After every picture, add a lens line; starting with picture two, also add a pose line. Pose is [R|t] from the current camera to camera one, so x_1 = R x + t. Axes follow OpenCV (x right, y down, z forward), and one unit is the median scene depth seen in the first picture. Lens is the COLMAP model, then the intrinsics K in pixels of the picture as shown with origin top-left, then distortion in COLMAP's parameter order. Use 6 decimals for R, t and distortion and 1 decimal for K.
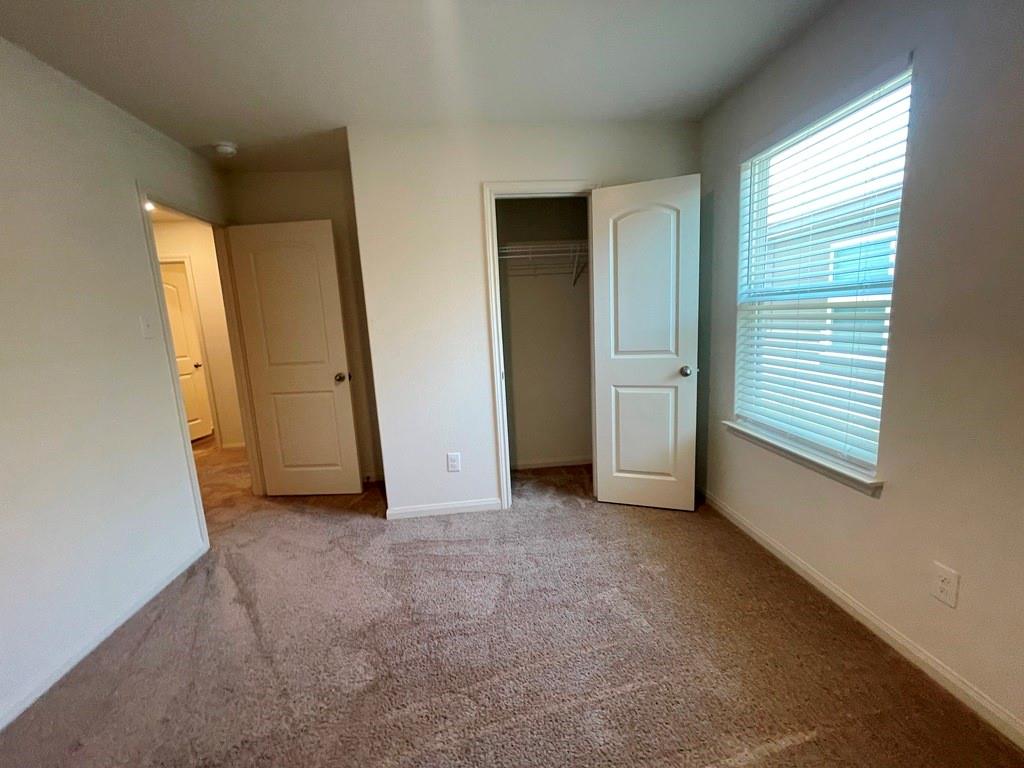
lens RADIAL K [[414.6, 0, 512.9], [0, 414.6, 379.7], [0, 0, 1]] dist [-0.004362, 0.001436]
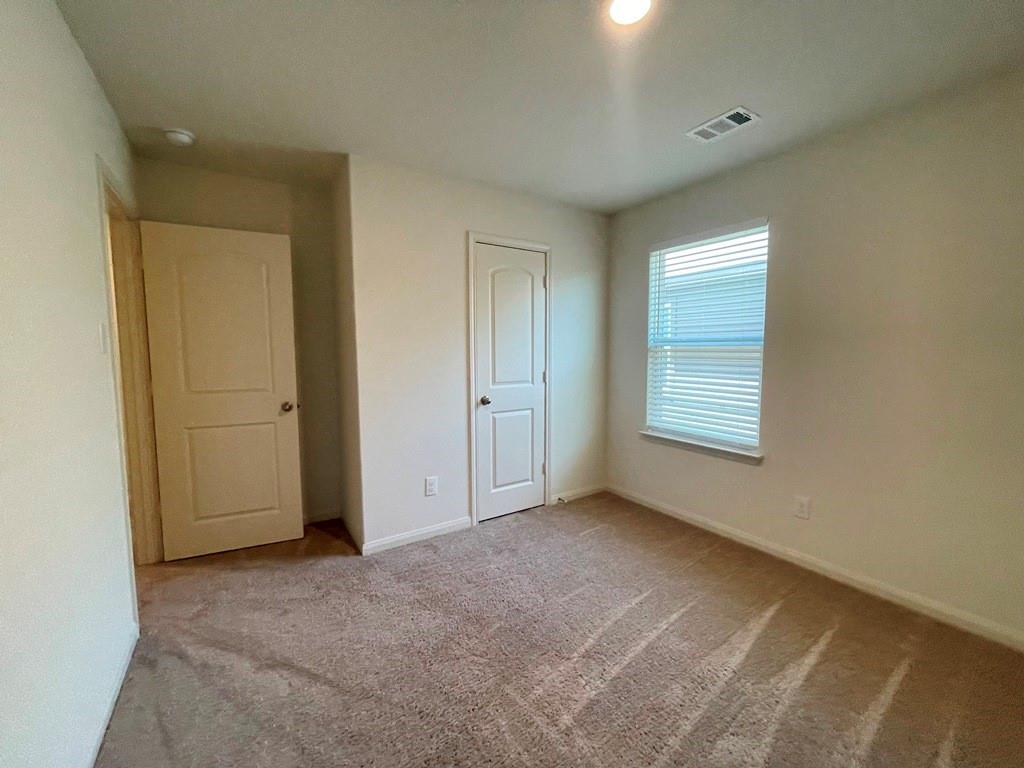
lens RADIAL K [[414.6, 0, 512.6], [0, 414.6, 379.6], [0, 0, 1]] dist [-0.004362, 0.001436]
pose [[0.886662, 0.010341, 0.462302, -0.471943], [0.029486, 0.996451, -0.078841, 0.024682], [-0.461477, 0.083536, 0.883211, -0.022591]]
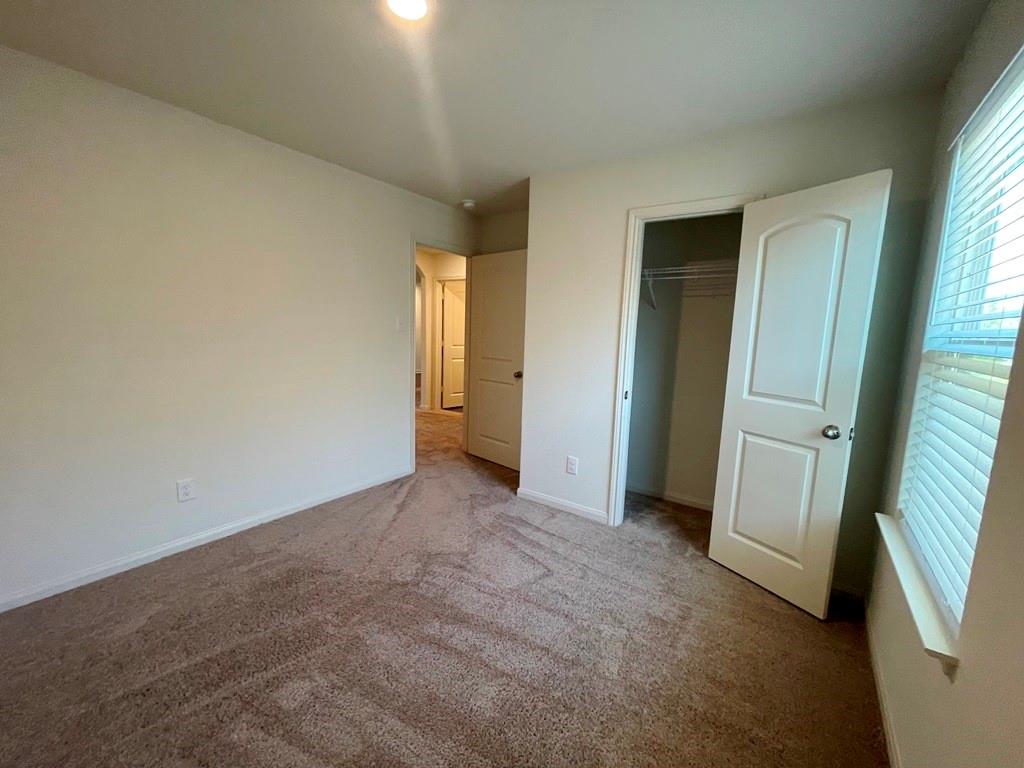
lens RADIAL K [[414.6, 0, 517.4], [0, 414.6, 380.5], [0, 0, 1]] dist [-0.004362, 0.001436]
pose [[0.757368, 0.157583, -0.633688, 0.434848], [-0.170524, 0.984500, 0.041015, -0.044989], [0.630329, 0.076996, 0.772500, 0.047629]]
